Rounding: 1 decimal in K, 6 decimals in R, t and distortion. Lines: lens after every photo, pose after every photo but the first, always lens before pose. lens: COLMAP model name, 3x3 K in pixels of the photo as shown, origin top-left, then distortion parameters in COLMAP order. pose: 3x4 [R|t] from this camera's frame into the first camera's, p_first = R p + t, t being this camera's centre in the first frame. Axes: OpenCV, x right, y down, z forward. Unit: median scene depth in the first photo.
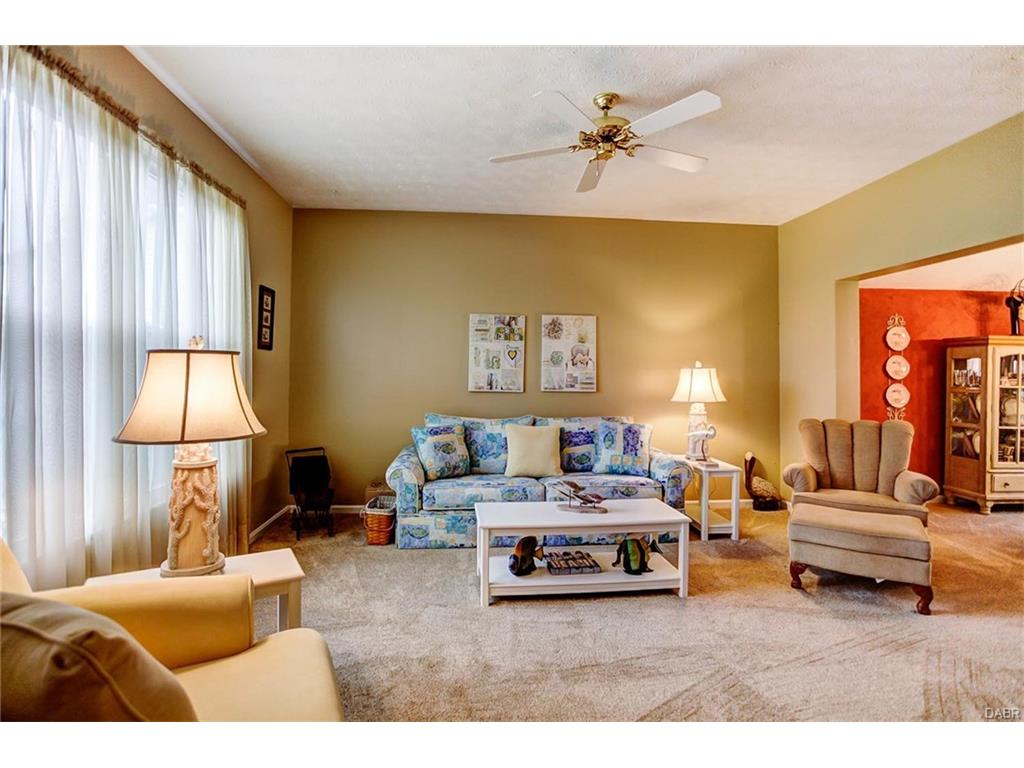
lens RADIAL K [[509.2, 0, 497.6], [0, 509.2, 371.1], [0, 0, 1]] dist [-0.039990, 0.014279]
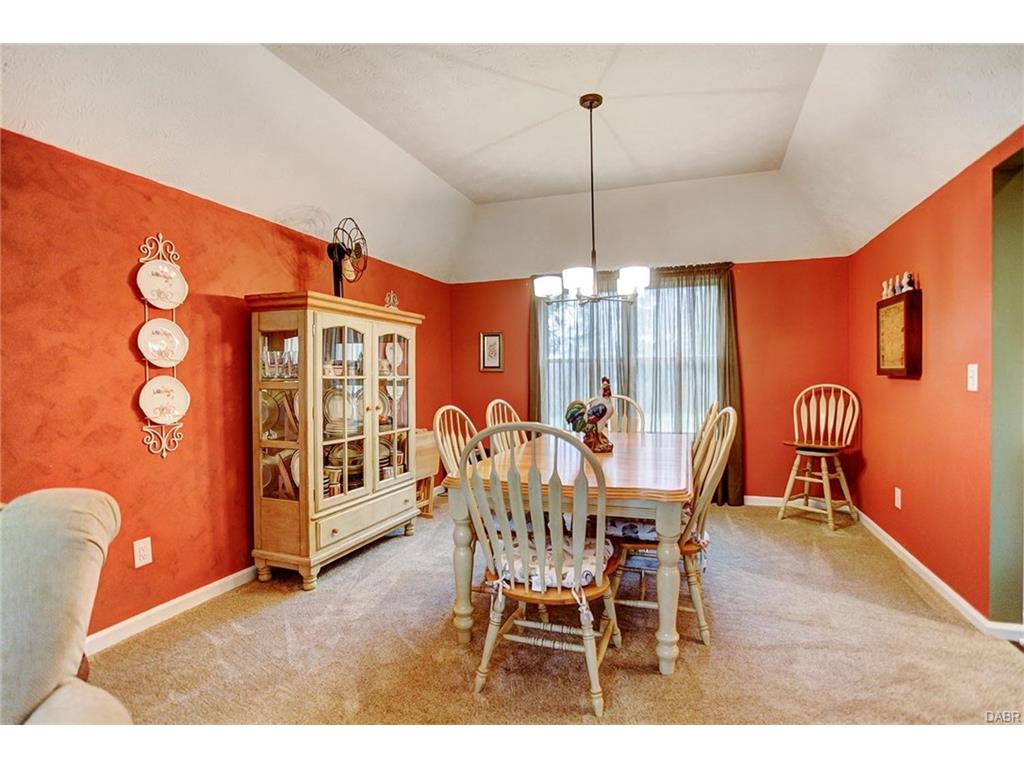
lens RADIAL K [[509.2, 0, 514.3], [0, 509.2, 379.6], [0, 0, 1]] dist [-0.039990, 0.014279]
pose [[0.402043, -0.021839, 0.915360, 0.493391], [0.010544, 0.999760, 0.019222, 0.023040], [-0.915560, 0.001923, 0.402177, 0.490703]]
